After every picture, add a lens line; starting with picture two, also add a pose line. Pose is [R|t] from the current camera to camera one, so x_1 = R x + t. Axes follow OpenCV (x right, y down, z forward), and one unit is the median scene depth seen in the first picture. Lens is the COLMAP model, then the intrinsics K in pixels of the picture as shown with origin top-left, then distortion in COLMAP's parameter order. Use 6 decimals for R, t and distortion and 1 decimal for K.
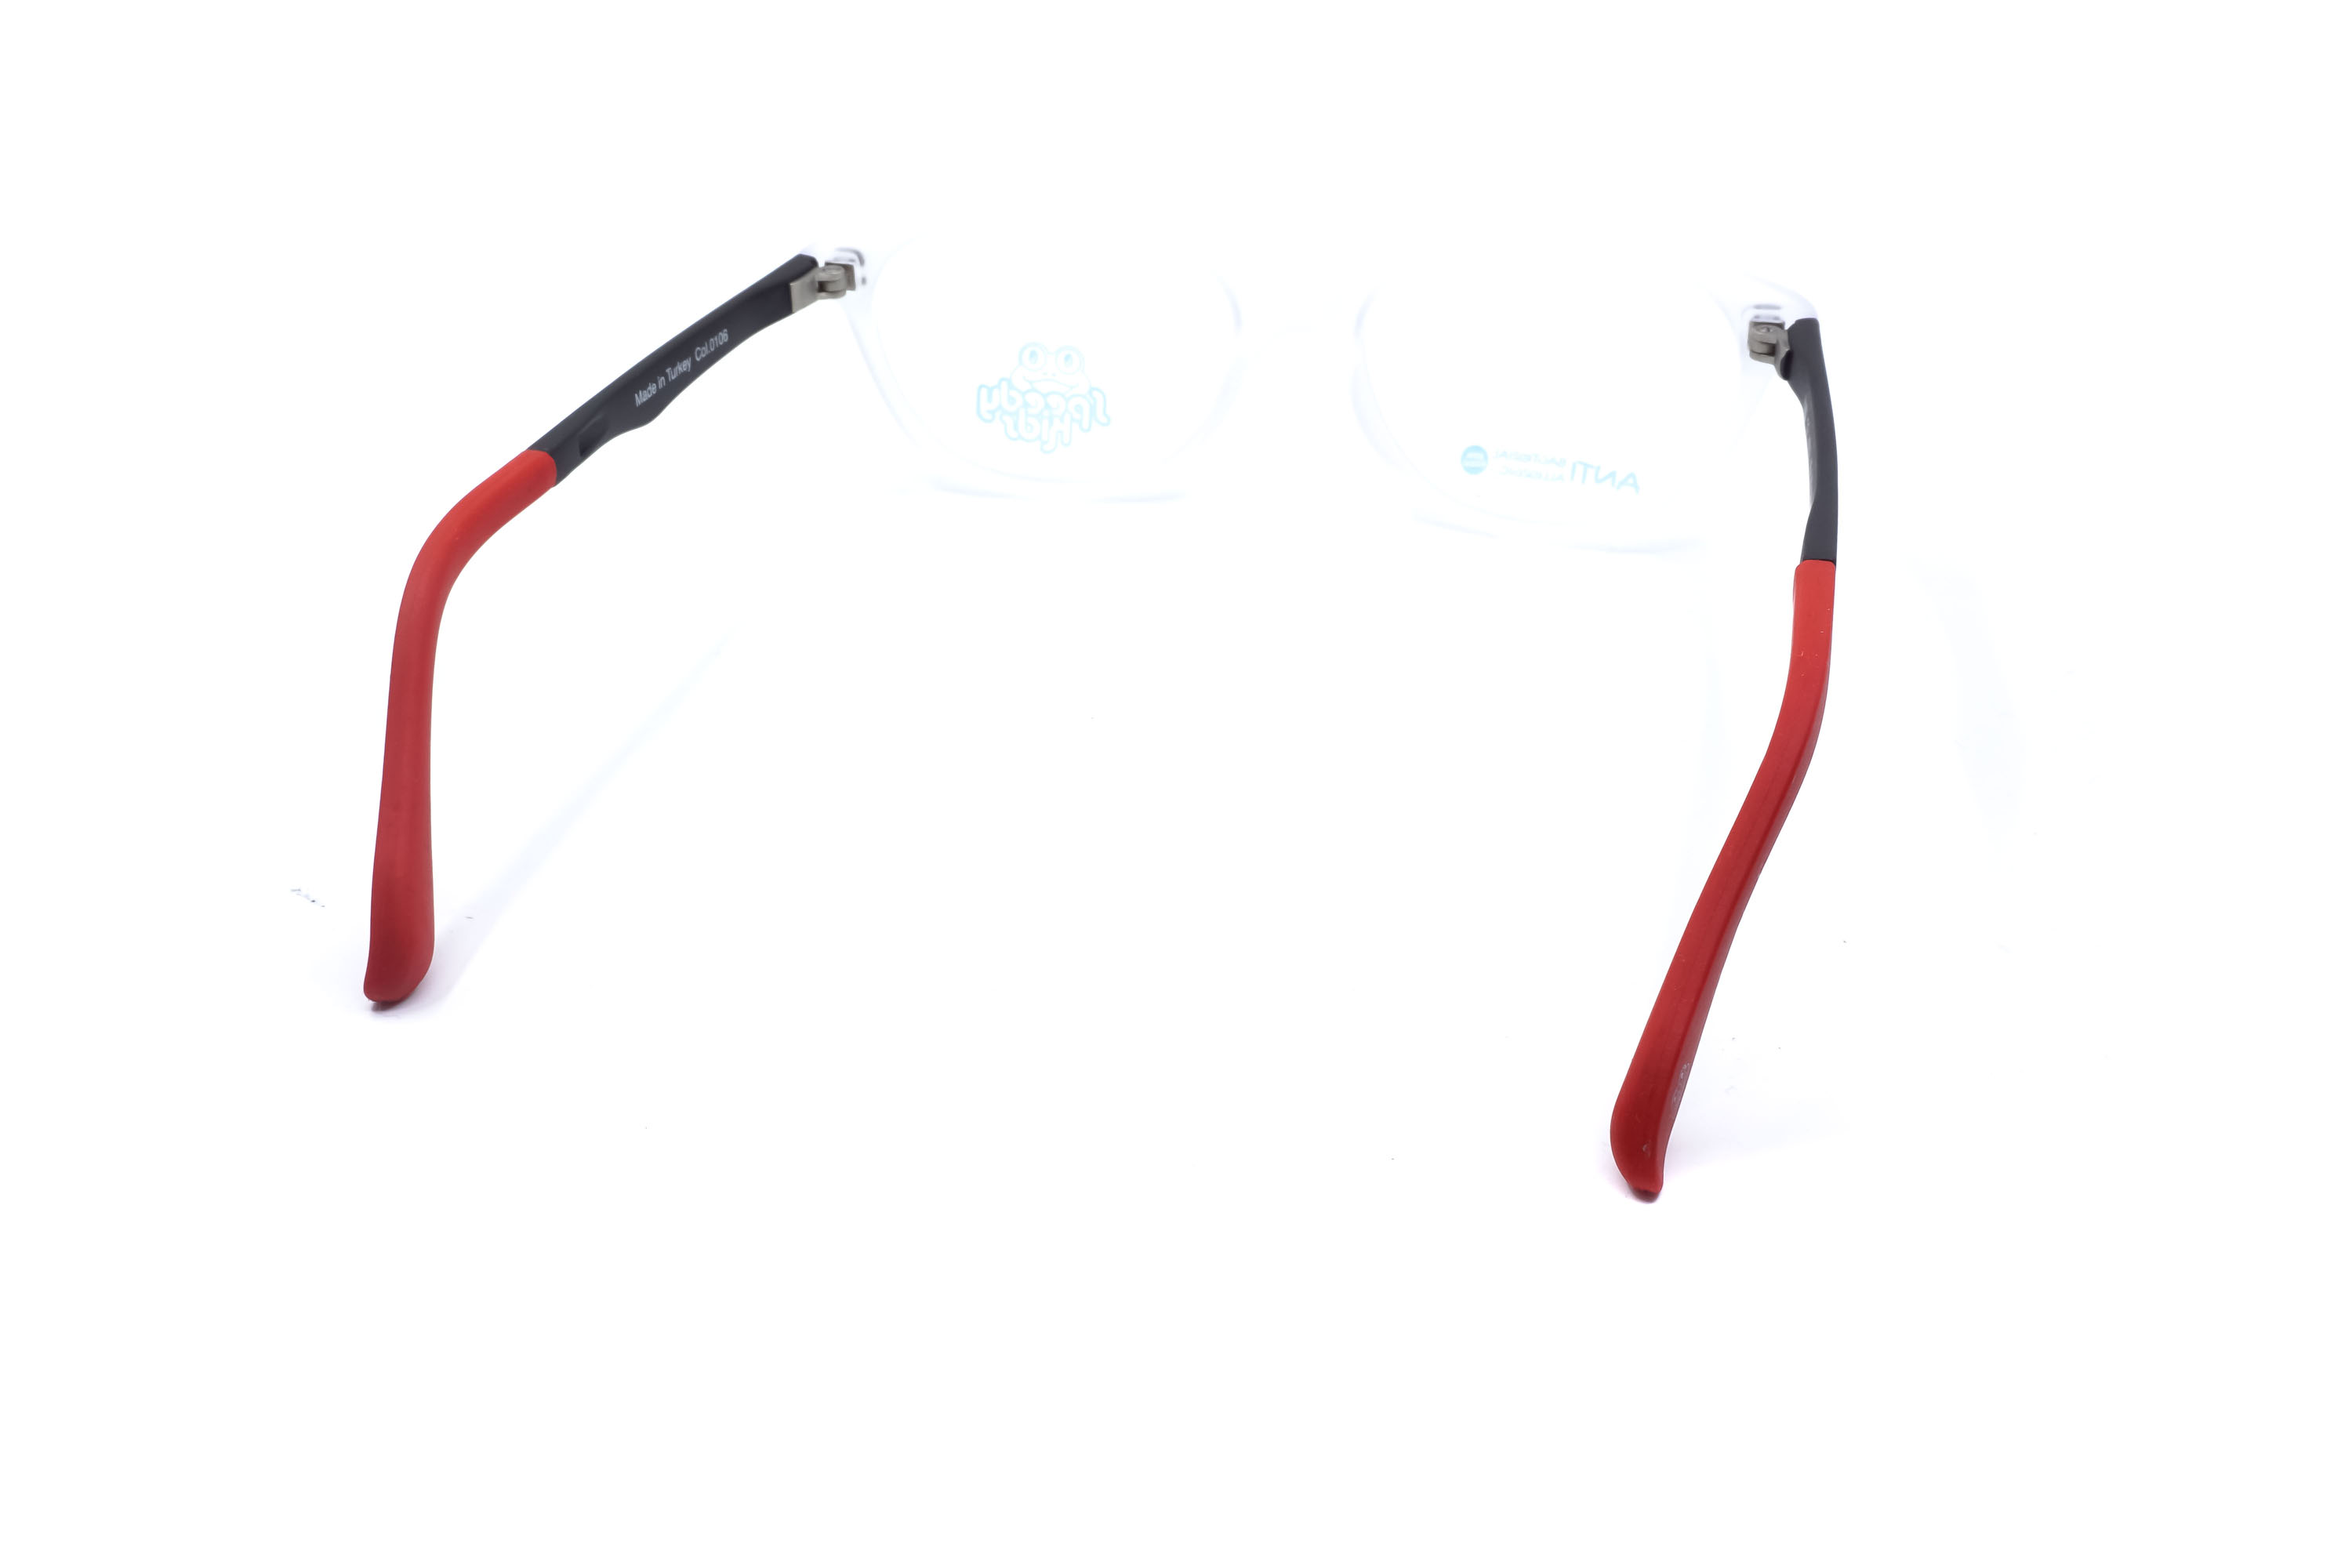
lens RADIAL K [[2434.4, 0, 1187.7], [0, 2434.4, 778.7], [0, 0, 1]] dist [-0.008216, 0.004343]
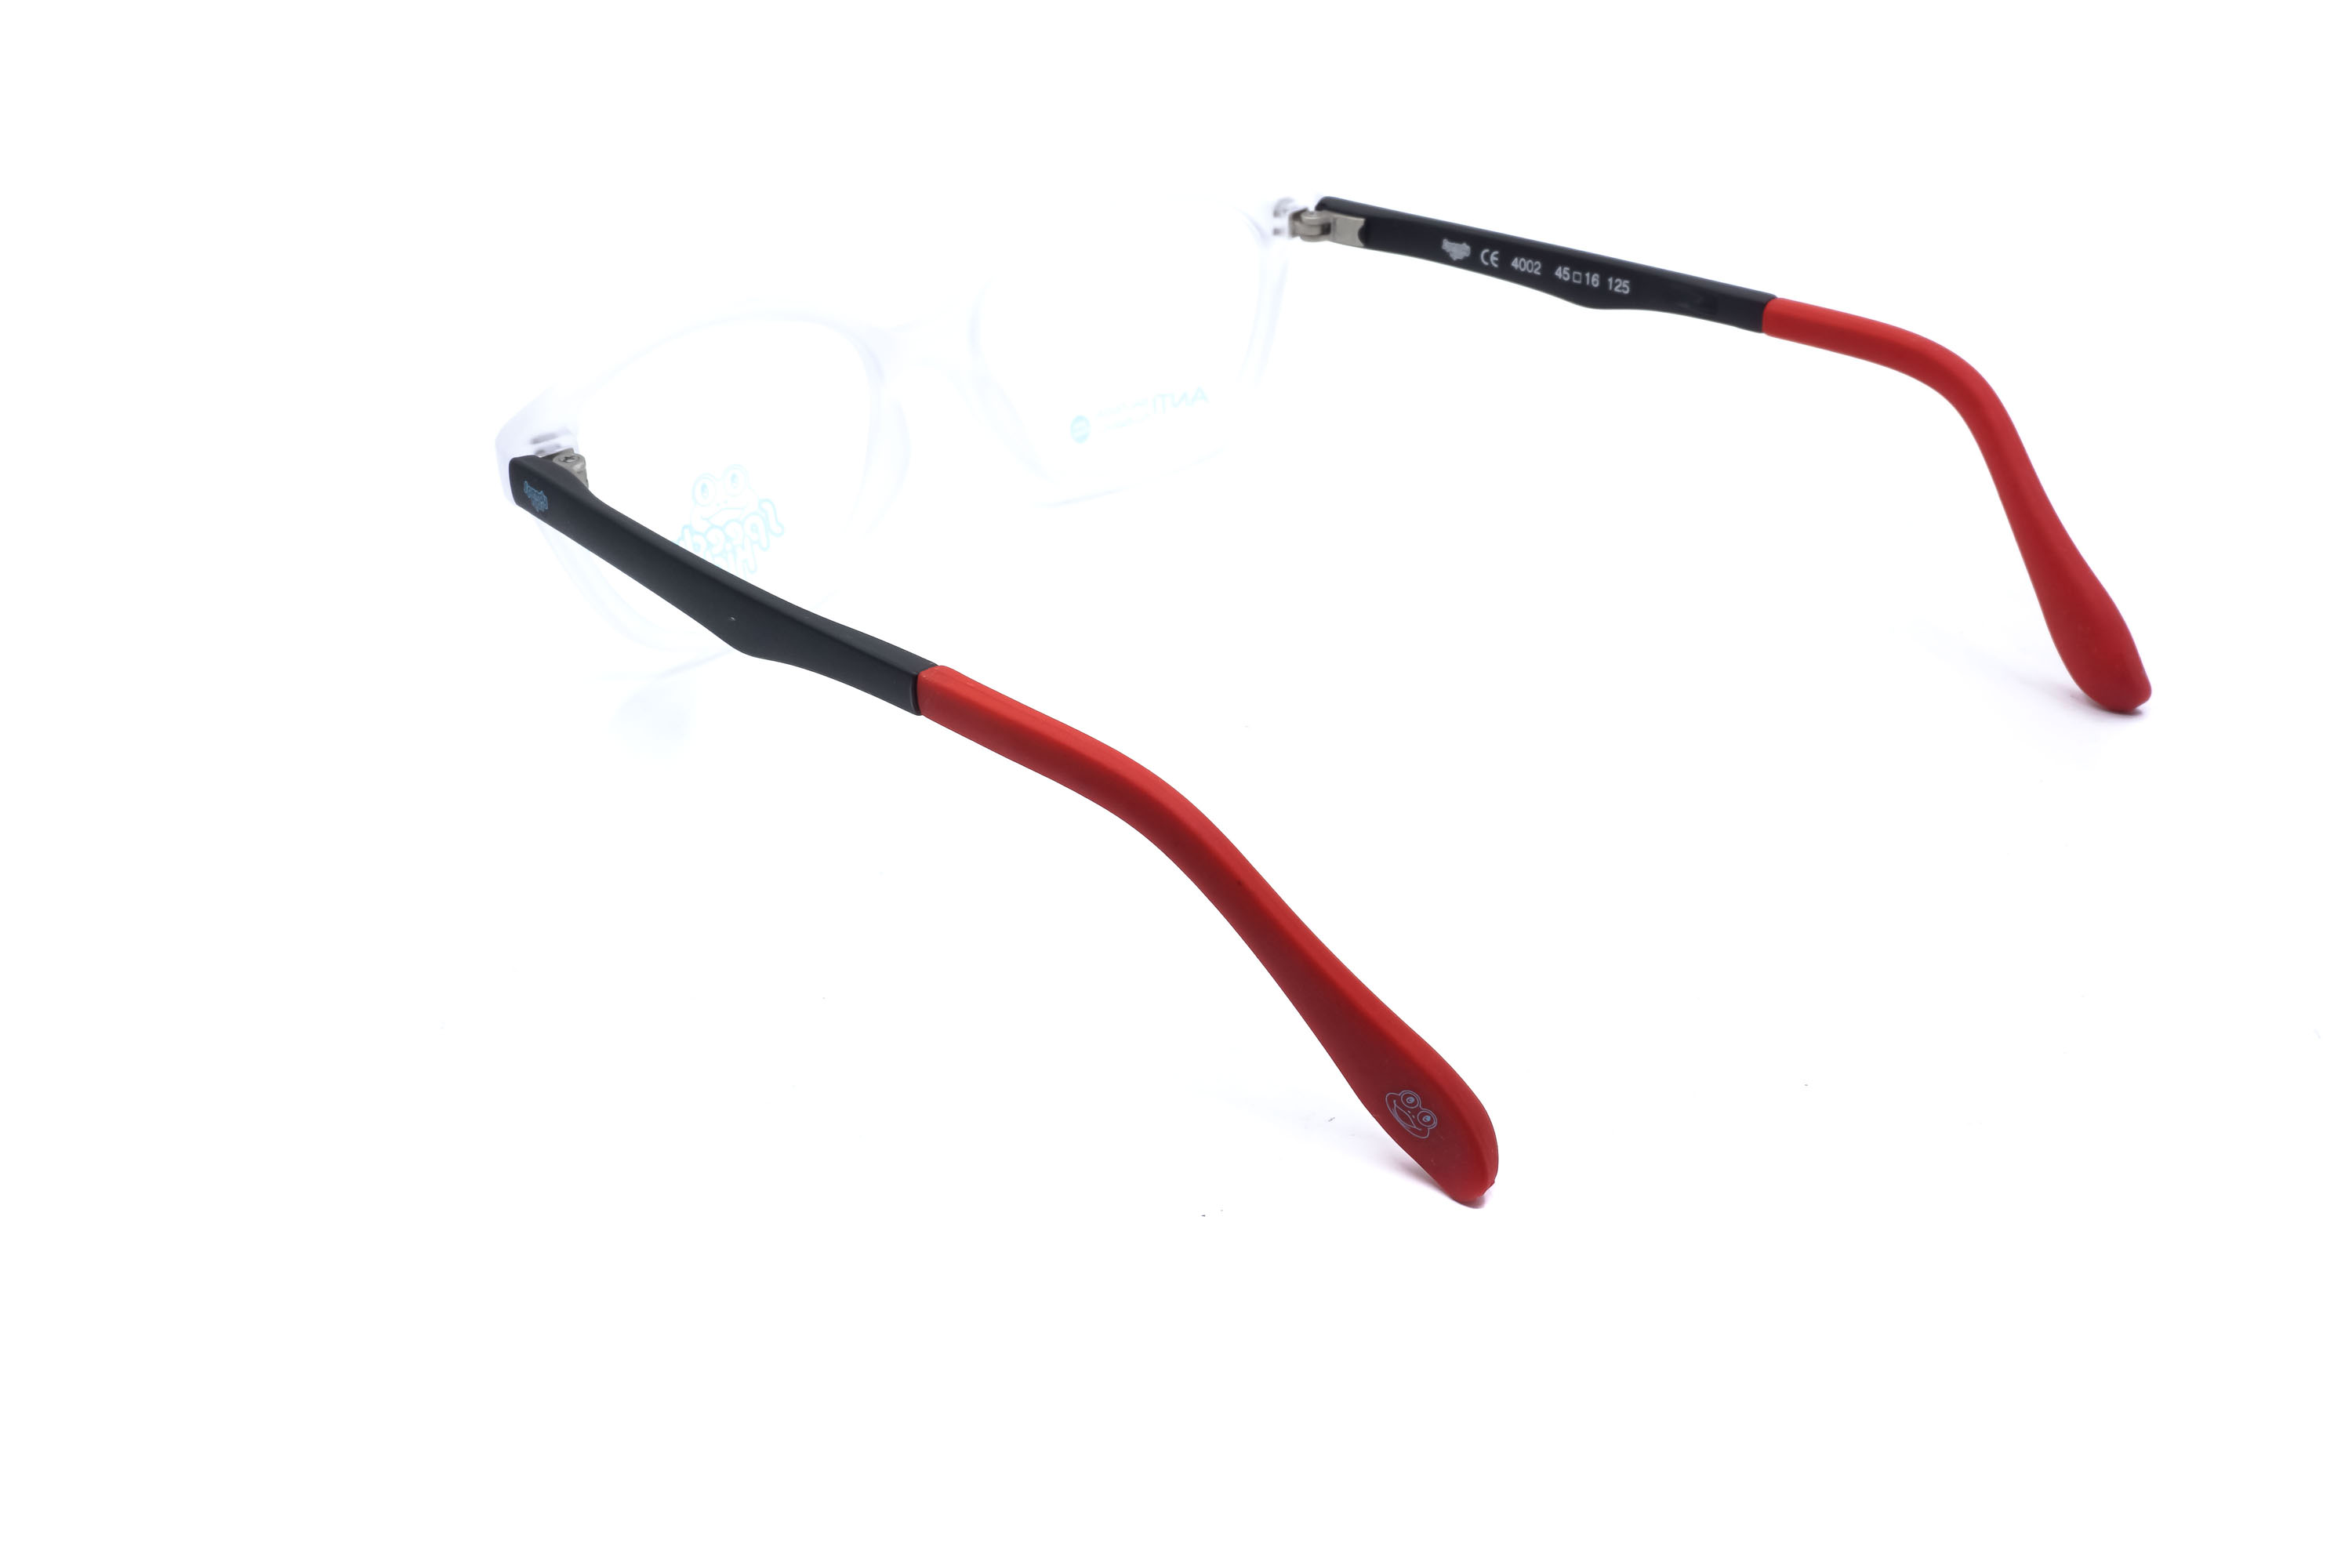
lens RADIAL K [[2442.3, 0, 1179.7], [0, 2442.3, 777.6], [0, 0, 1]] dist [0.003819, -0.006123]
pose [[0.502234, -0.416799, 0.757654, -0.690044], [0.433256, 0.879553, 0.196661, -0.181081], [-0.748365, 0.229488, 0.622322, 0.343395]]
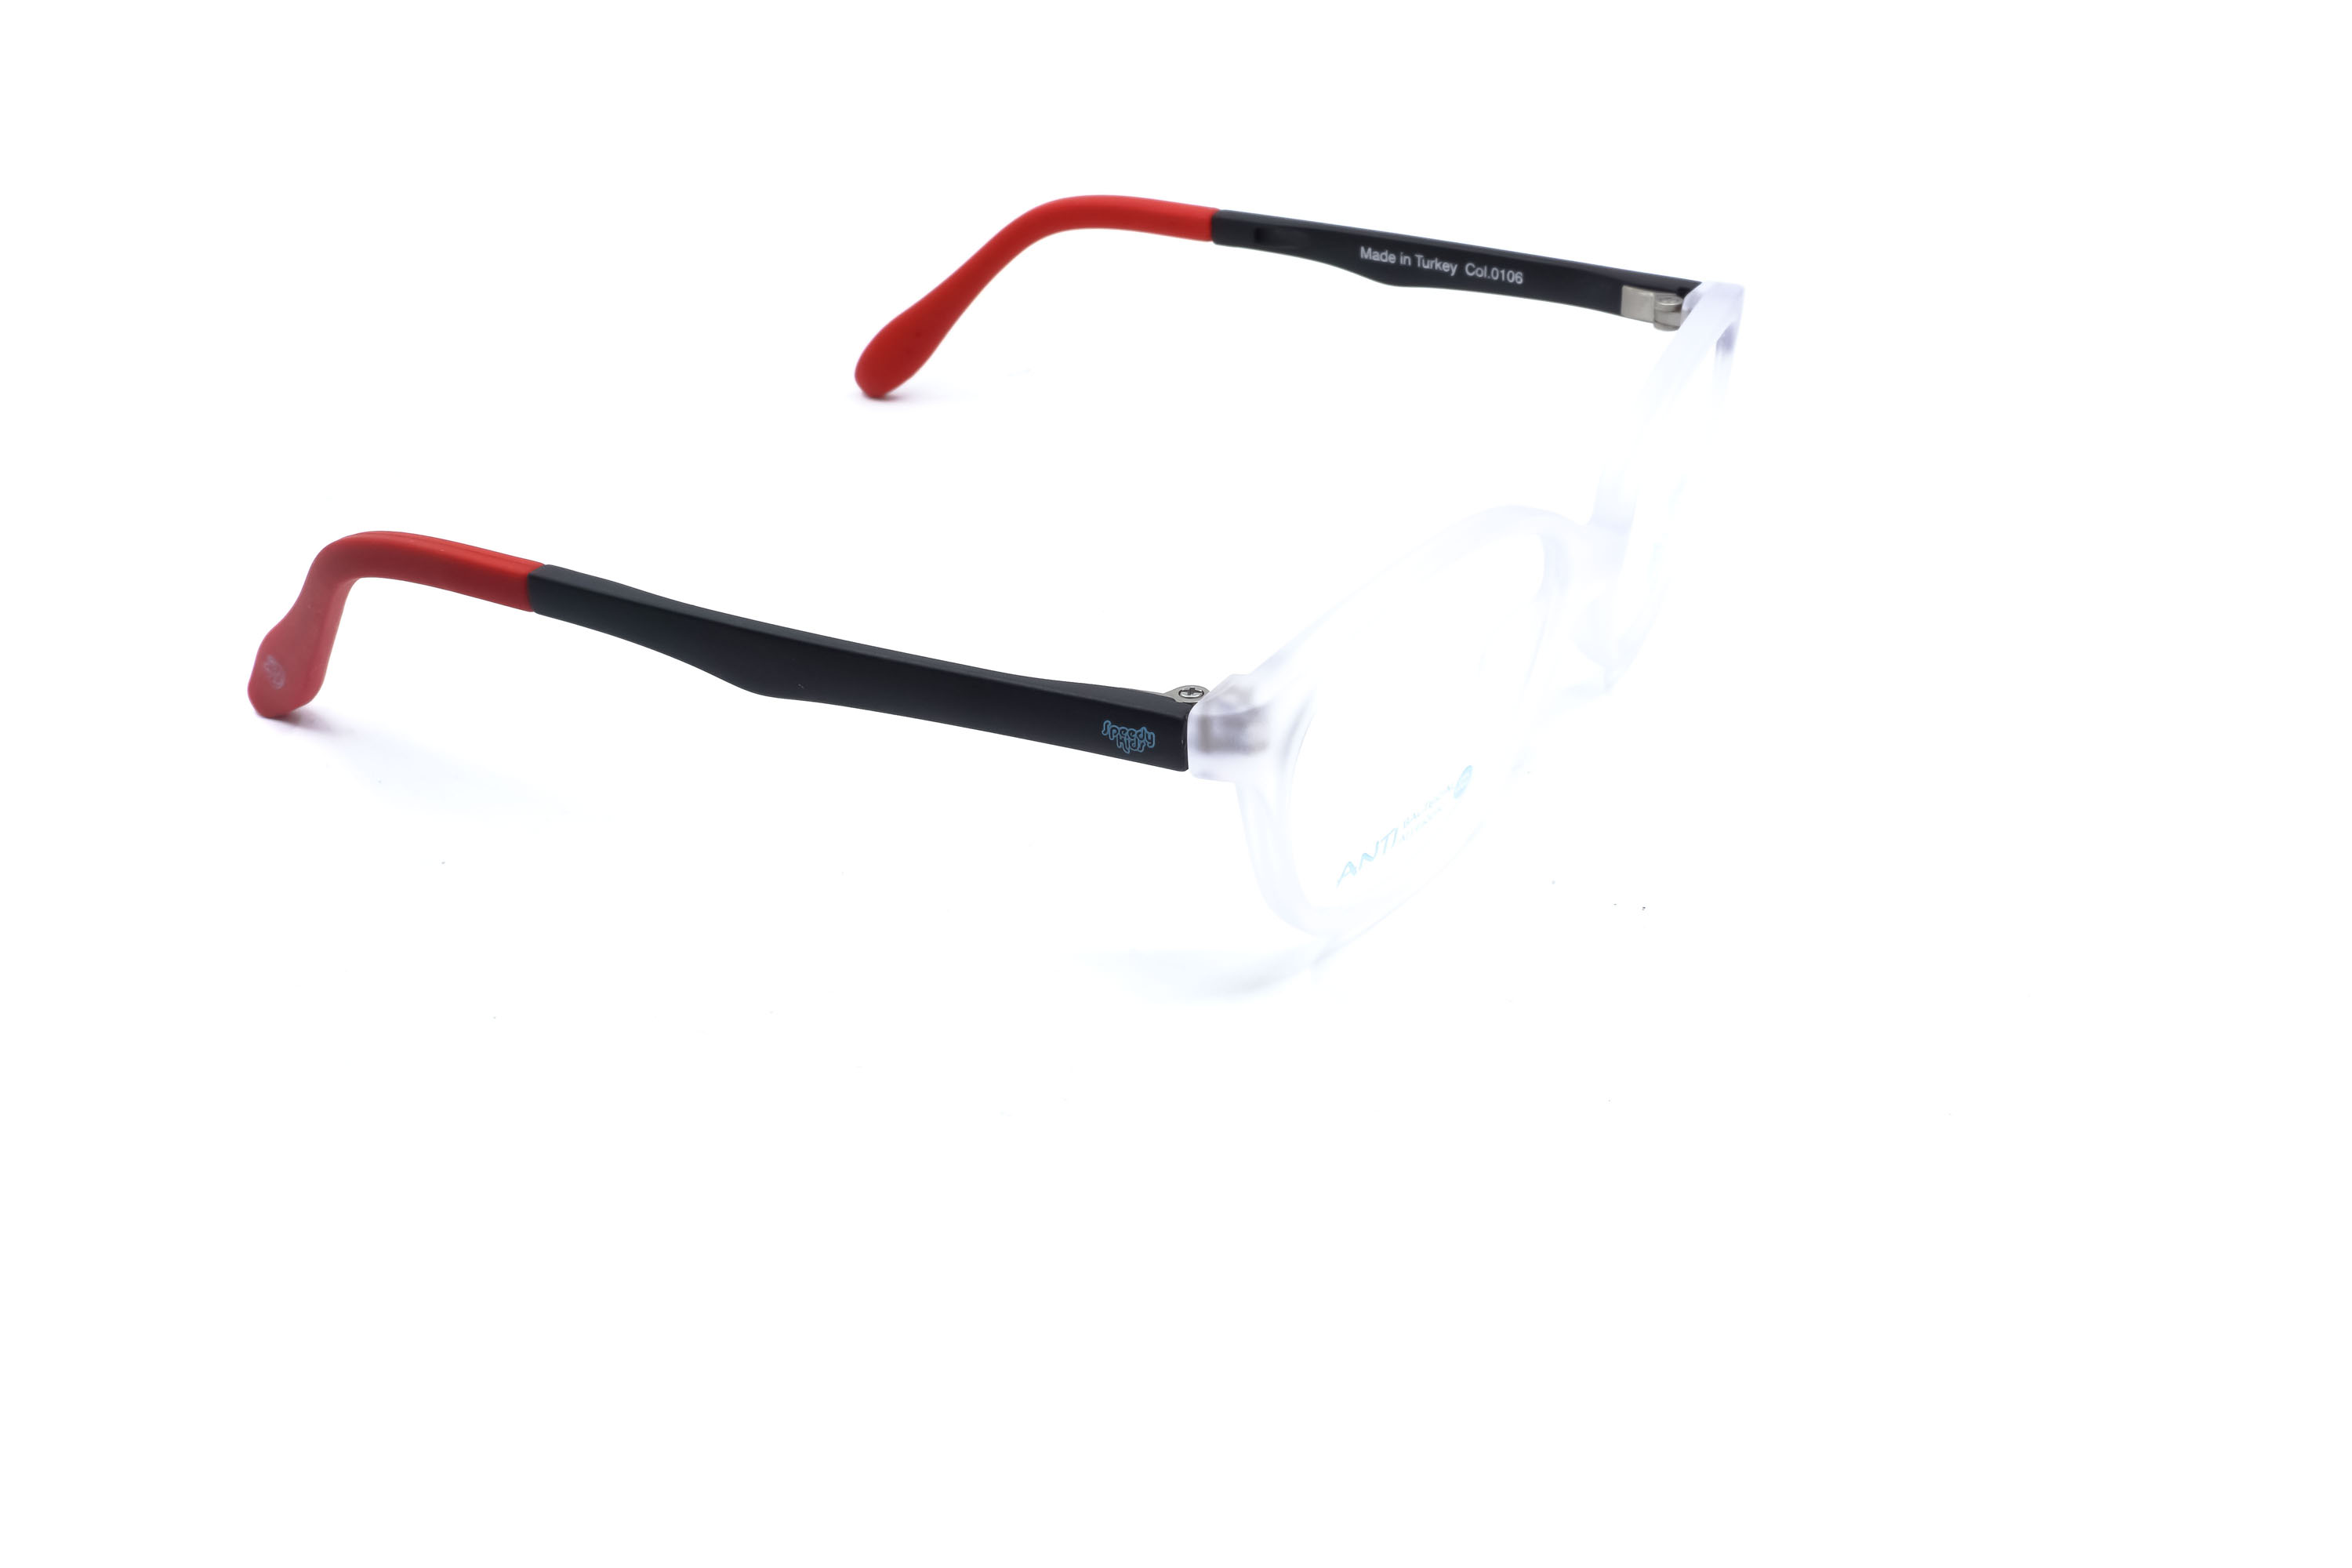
lens RADIAL K [[2439.7, 0, 1176.0], [0, 2439.7, 784.0], [0, 0, 1]] dist [0.014935, 0.001717]
pose [[-0.269593, 0.494692, -0.826196, 0.759628], [-0.450883, 0.693261, 0.562222, -0.510128], [0.850896, 0.524089, 0.036150, 0.870772]]
